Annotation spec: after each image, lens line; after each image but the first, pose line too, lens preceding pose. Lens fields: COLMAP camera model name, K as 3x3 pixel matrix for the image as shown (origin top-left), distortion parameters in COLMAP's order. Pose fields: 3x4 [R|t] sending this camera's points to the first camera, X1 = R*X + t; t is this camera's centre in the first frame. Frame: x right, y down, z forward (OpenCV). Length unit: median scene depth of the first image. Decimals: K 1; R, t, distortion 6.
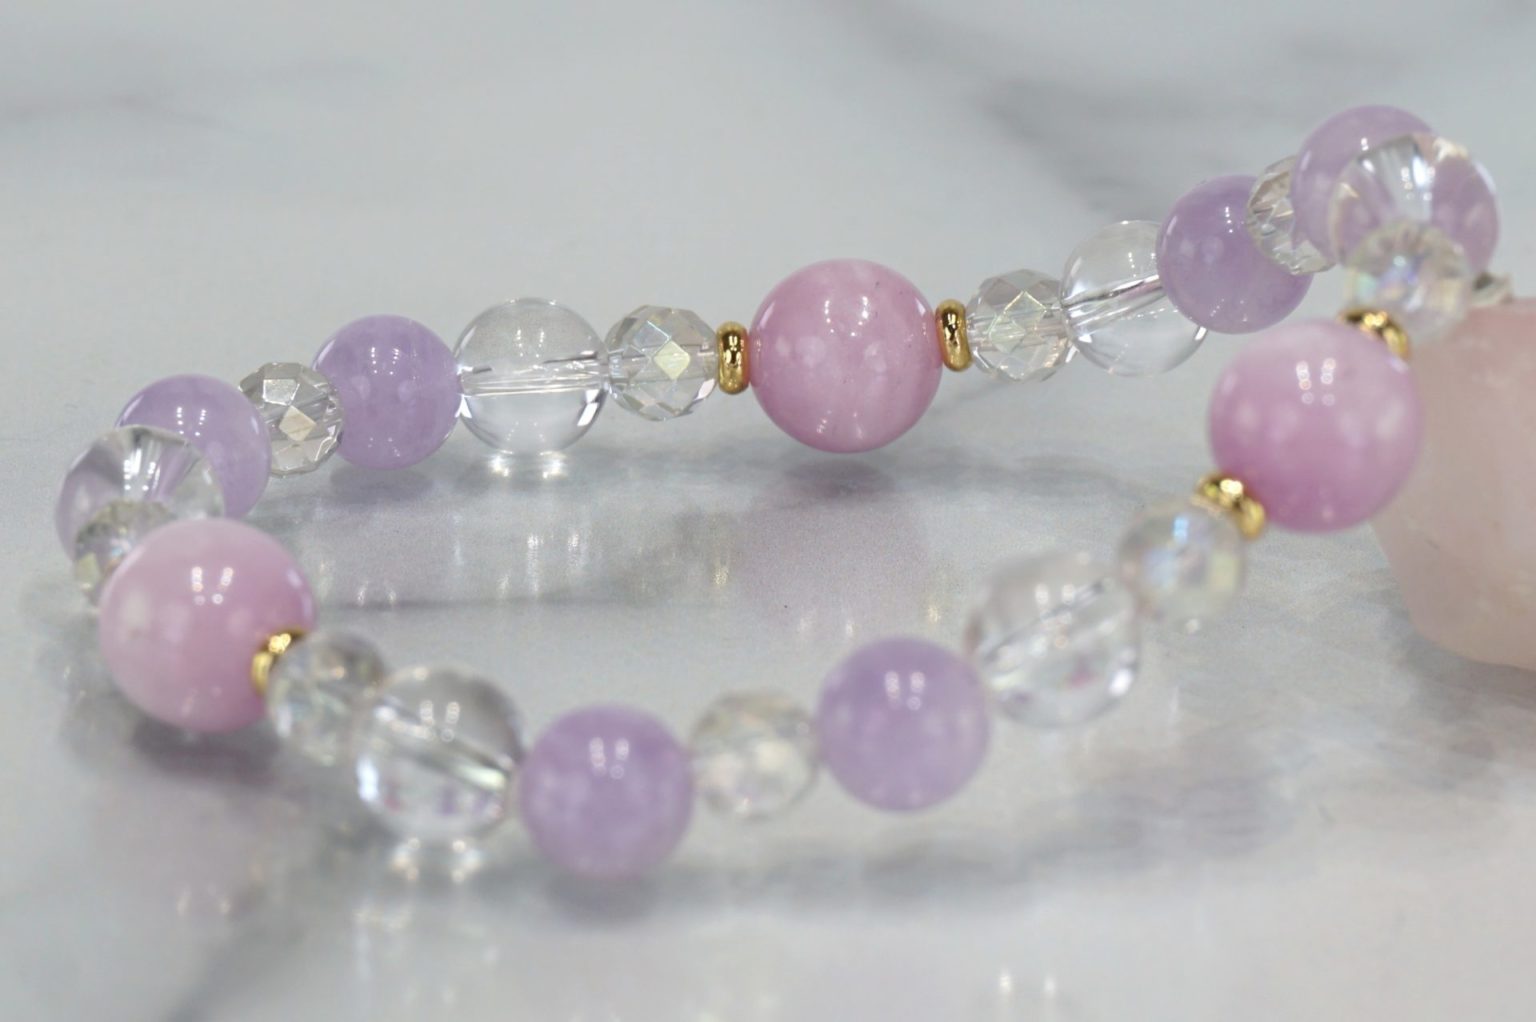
lens RADIAL K [[6210.2, 0, 755.3], [0, 6210.2, 511.9], [0, 0, 1]] dist [-0.013874, 0.000000]
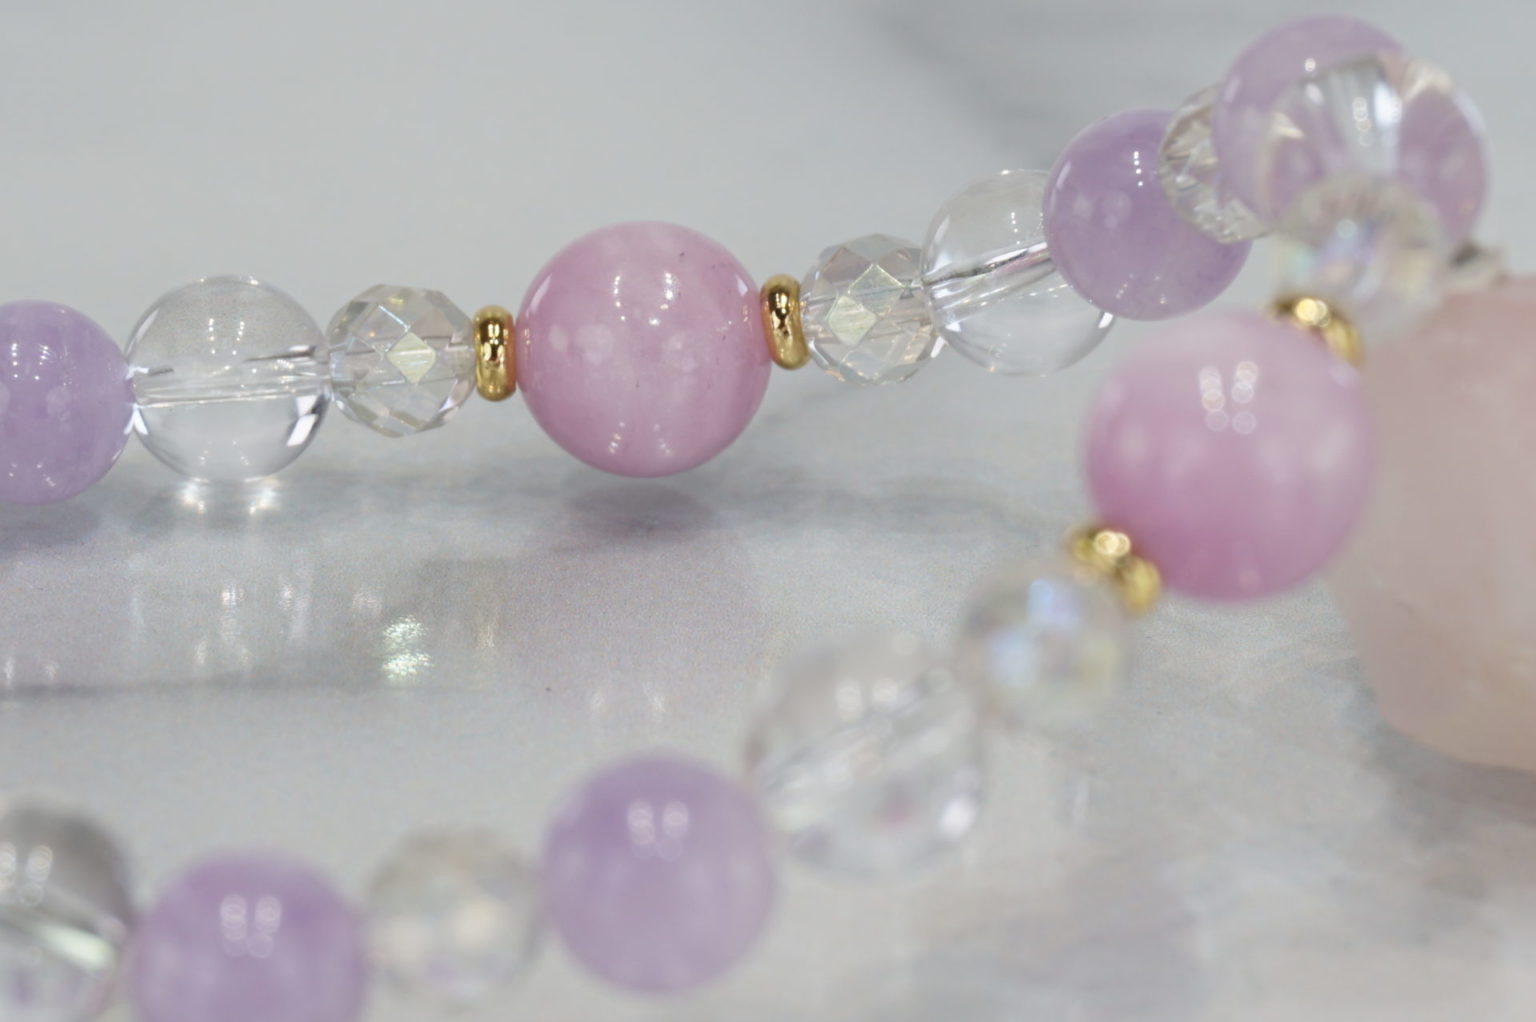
lens RADIAL K [[6210.2, 0, 782.0], [0, 6210.2, 511.0], [0, 0, 1]] dist [-0.013874, 0.000000]
pose [[0.999842, -0.005786, -0.016784, 0.046418], [0.006013, 0.999891, 0.013511, -0.016413], [0.016704, -0.013610, 0.999768, 0.254734]]
